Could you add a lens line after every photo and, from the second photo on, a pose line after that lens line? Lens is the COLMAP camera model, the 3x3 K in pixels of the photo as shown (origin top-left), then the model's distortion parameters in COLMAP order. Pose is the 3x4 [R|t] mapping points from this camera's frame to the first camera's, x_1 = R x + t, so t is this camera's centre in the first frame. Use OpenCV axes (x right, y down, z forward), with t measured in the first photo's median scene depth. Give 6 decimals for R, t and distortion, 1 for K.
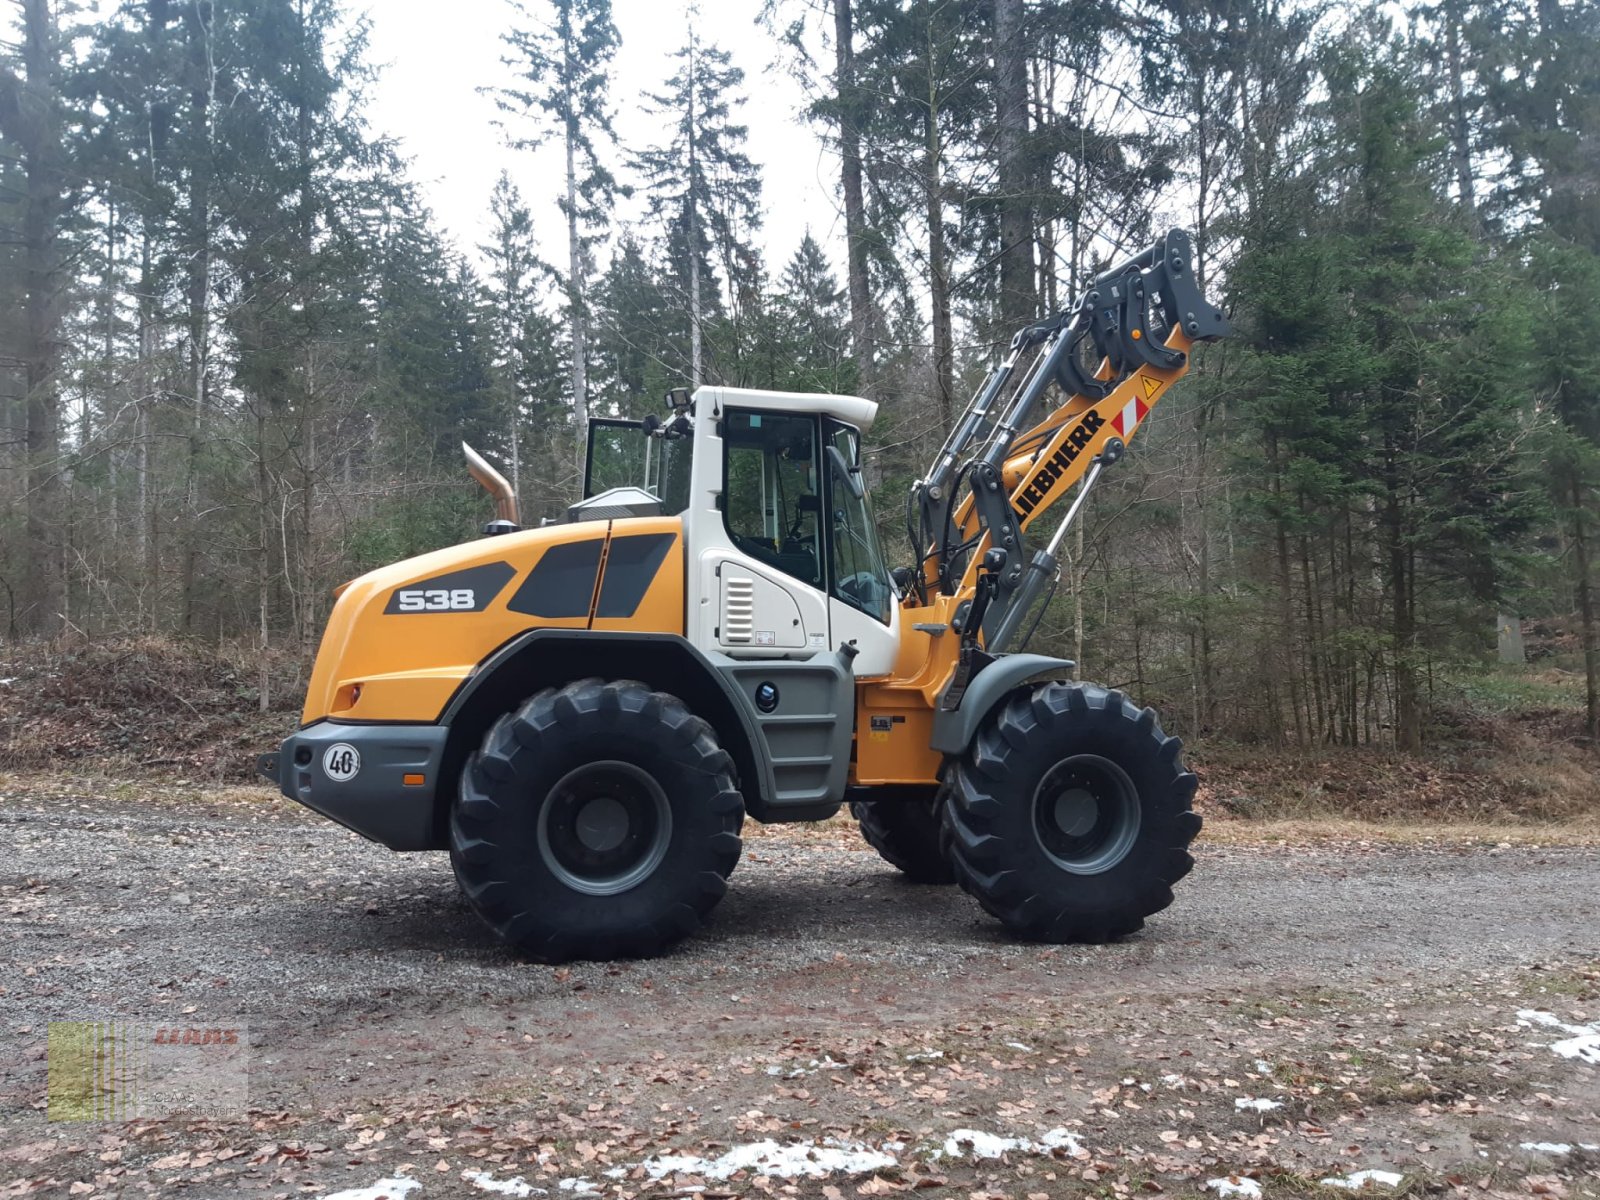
lens RADIAL K [[1221.0, 0, 801.8], [0, 1221.0, 592.2], [0, 0, 1]] dist [0.076154, -0.112568]
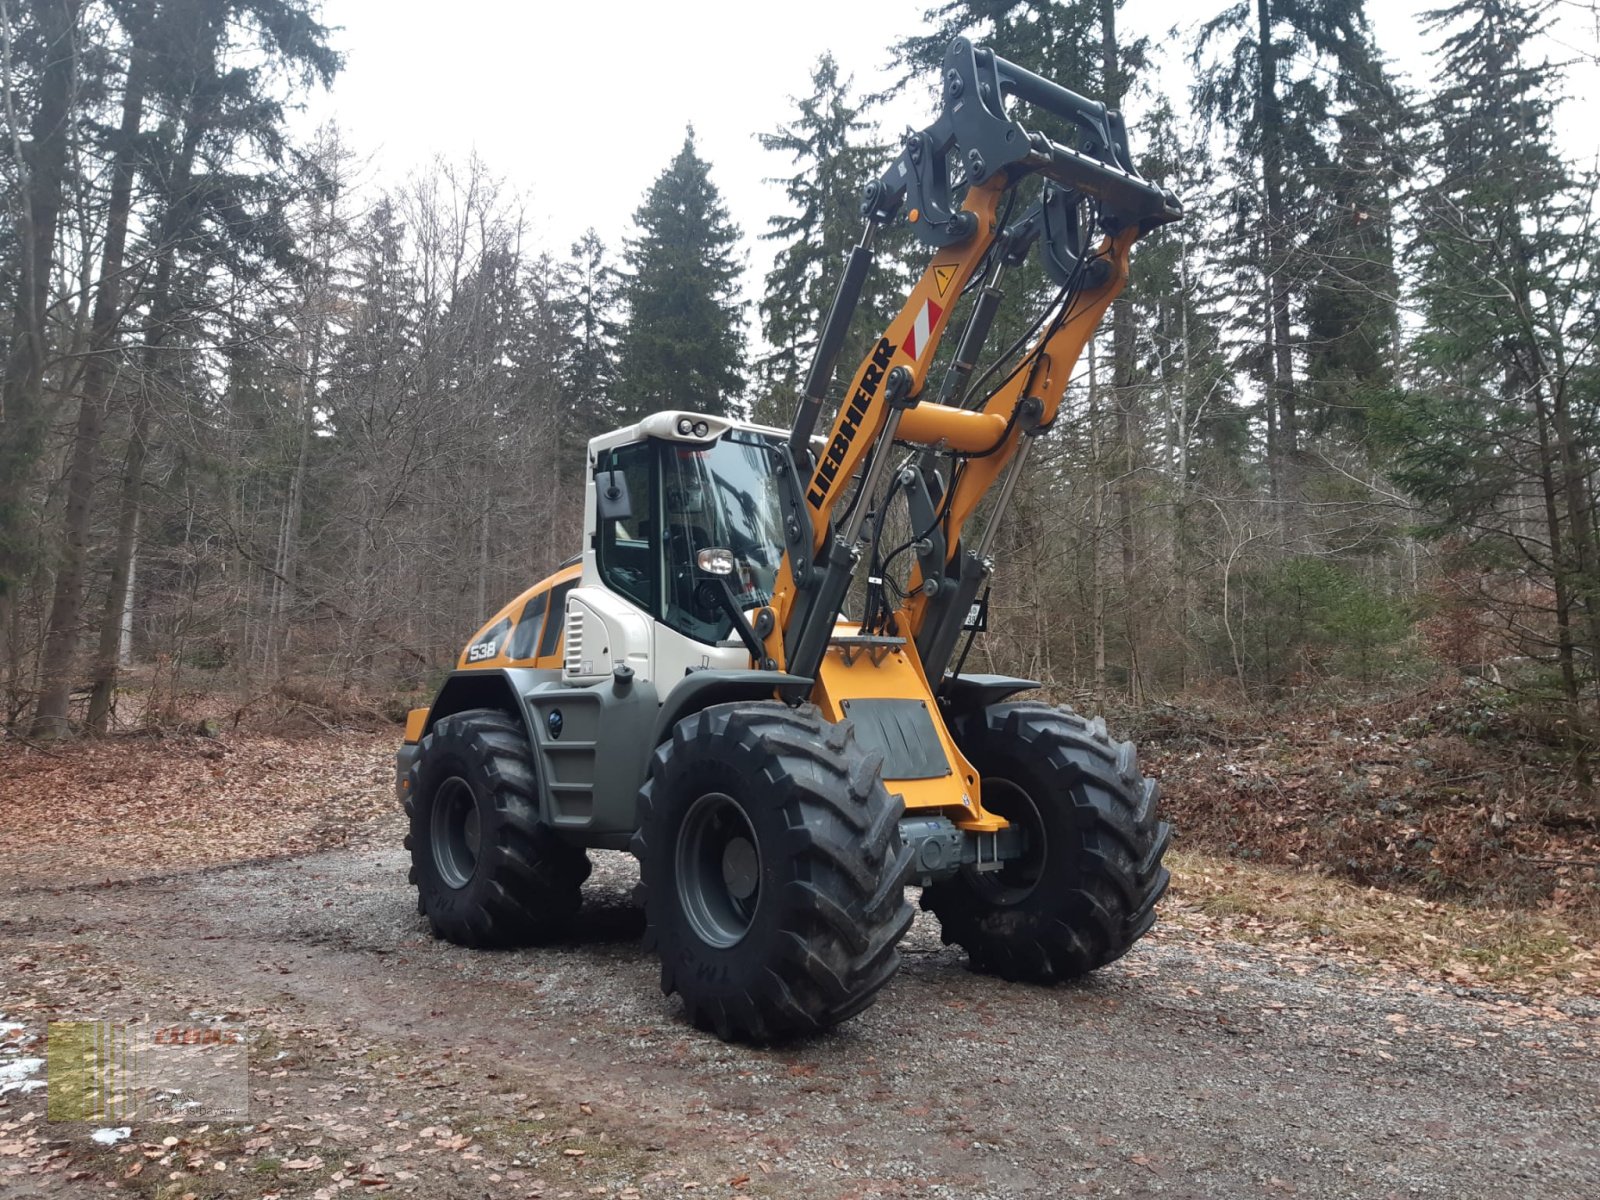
lens RADIAL K [[1238.6, 0, 800.0], [0, 1238.6, 600.0], [0, 0, 1]] dist [0.072875, -0.123282]
pose [[0.410965, -0.099880, -0.906163, 0.984450], [0.057304, 0.994845, -0.083666, 0.077322], [0.909848, -0.017543, 0.414570, 0.713412]]
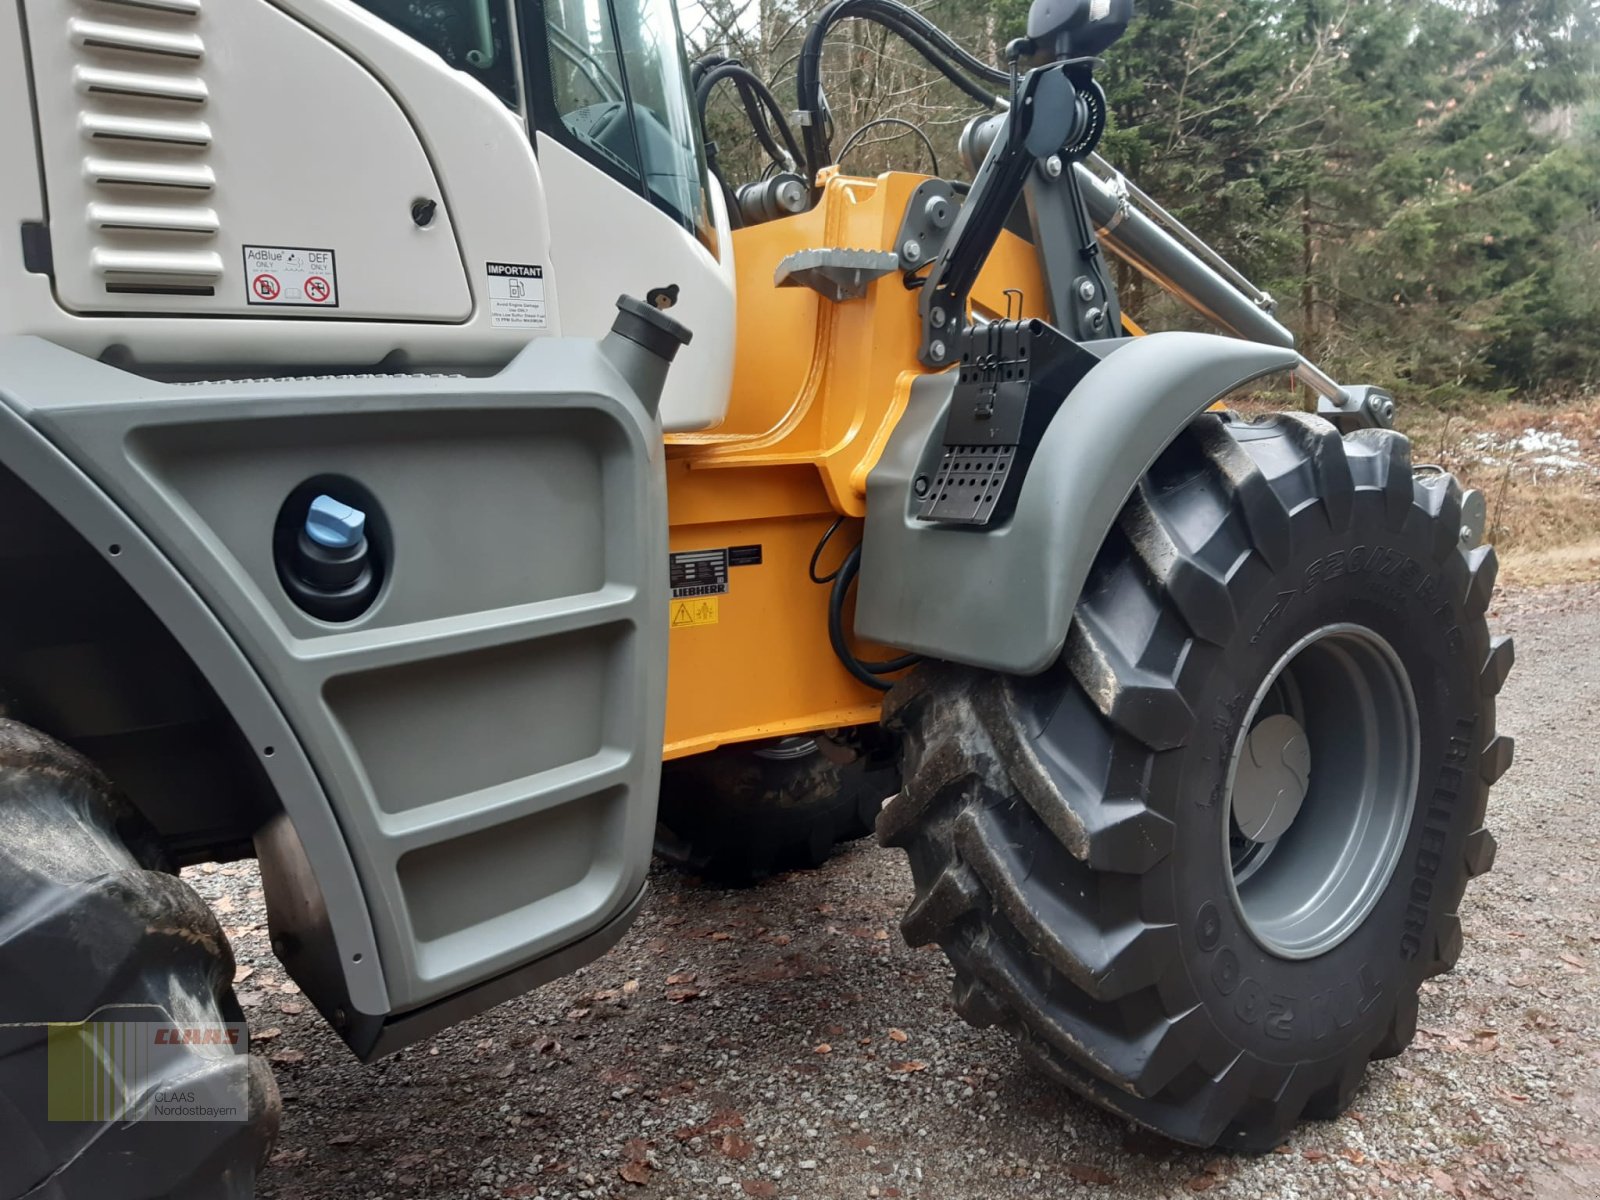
lens RADIAL K [[1238.6, 0, 800.0], [0, 1238.6, 600.0], [0, 0, 1]] dist [0.072875, -0.123282]
pose [[0.933424, -0.095628, 0.345797, -0.027326], [0.022242, 0.977394, 0.210253, 0.048236], [-0.358086, -0.188564, 0.914449, 0.731956]]
